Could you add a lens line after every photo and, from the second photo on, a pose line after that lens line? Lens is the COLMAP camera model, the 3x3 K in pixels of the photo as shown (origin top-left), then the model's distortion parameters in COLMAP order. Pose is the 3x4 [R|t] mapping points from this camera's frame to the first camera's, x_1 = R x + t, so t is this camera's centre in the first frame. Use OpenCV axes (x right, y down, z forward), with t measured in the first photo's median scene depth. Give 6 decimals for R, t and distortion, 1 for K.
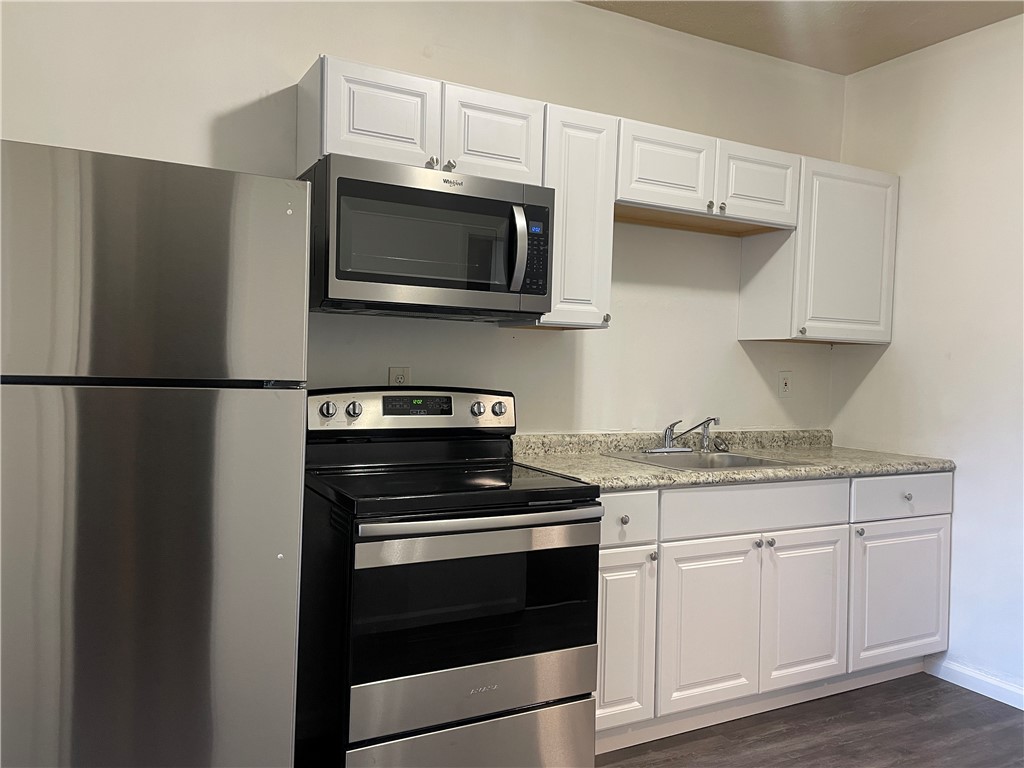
lens RADIAL K [[780.2, 0, 518.3], [0, 780.2, 383.4], [0, 0, 1]] dist [0.083388, -0.111649]
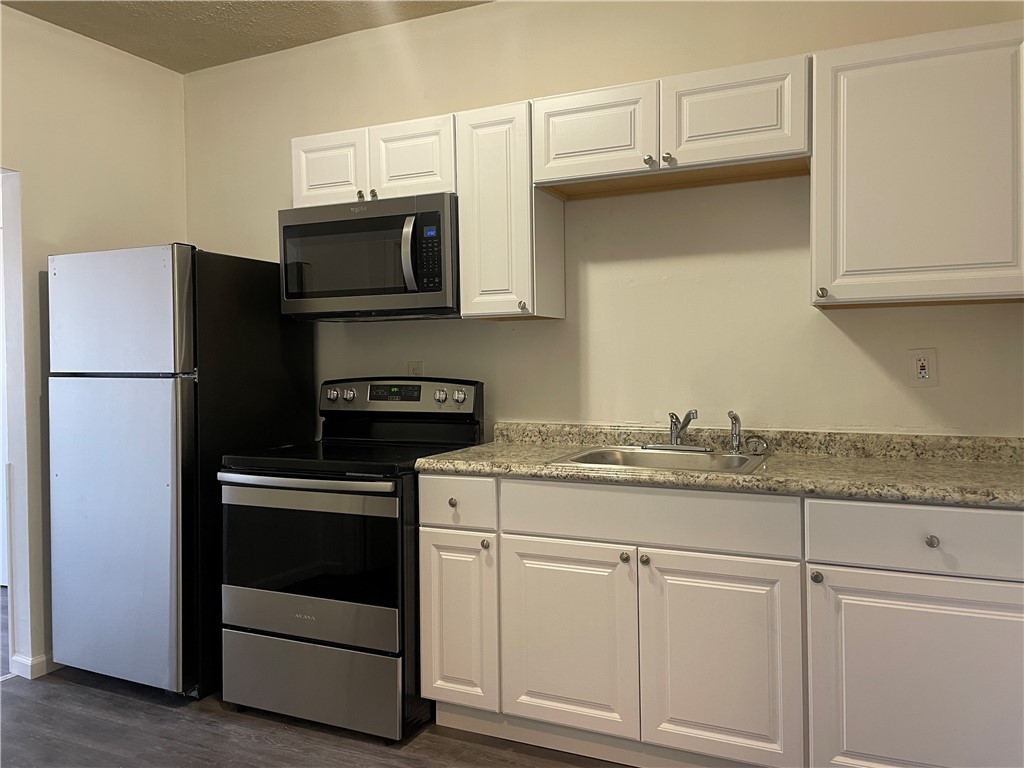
lens RADIAL K [[754.9, 0, 510.5], [0, 754.9, 380.2], [0, 0, 1]] dist [0.085486, -0.107604]
pose [[0.606930, -0.014429, -0.794625, 0.811591], [0.007046, 0.999894, -0.012775, 0.022190], [0.794724, 0.002155, 0.606967, 0.380120]]
